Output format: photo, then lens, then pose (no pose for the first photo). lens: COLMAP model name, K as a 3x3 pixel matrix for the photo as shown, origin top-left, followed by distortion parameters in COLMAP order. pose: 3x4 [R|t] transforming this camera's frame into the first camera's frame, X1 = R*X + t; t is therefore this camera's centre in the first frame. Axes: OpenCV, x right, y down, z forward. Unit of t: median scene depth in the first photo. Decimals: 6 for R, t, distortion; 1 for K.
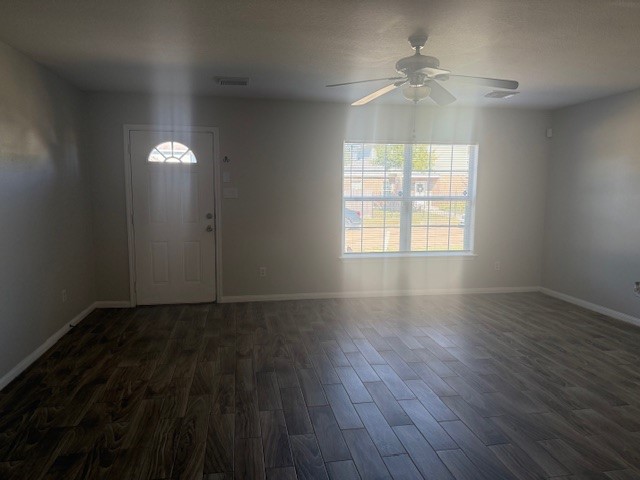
lens RADIAL K [[446.5, 0, 320.0], [0, 446.5, 240.0], [0, 0, 1]] dist [0.077406, -0.081068]
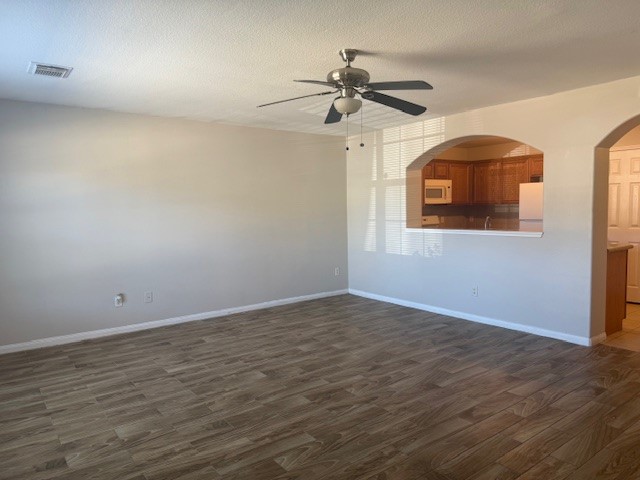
lens RADIAL K [[446.5, 0, 320.0], [0, 446.5, 240.0], [0, 0, 1]] dist [0.077406, -0.081068]
pose [[-0.438767, -0.071185, 0.895777, -0.595474], [0.124551, 0.982418, 0.139077, -0.158738], [-0.889927, 0.172592, -0.422187, 1.345770]]
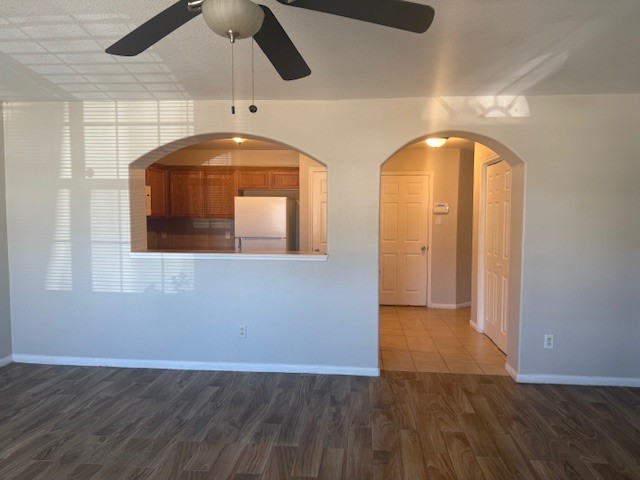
lens RADIAL K [[446.5, 0, 320.0], [0, 446.5, 240.0], [0, 0, 1]] dist [0.077406, -0.081068]
pose [[-0.957468, -0.037074, 0.286148, -0.030957], [0.015256, 0.983819, 0.178513, -0.159770], [-0.288136, 0.175286, -0.941410, 1.284357]]
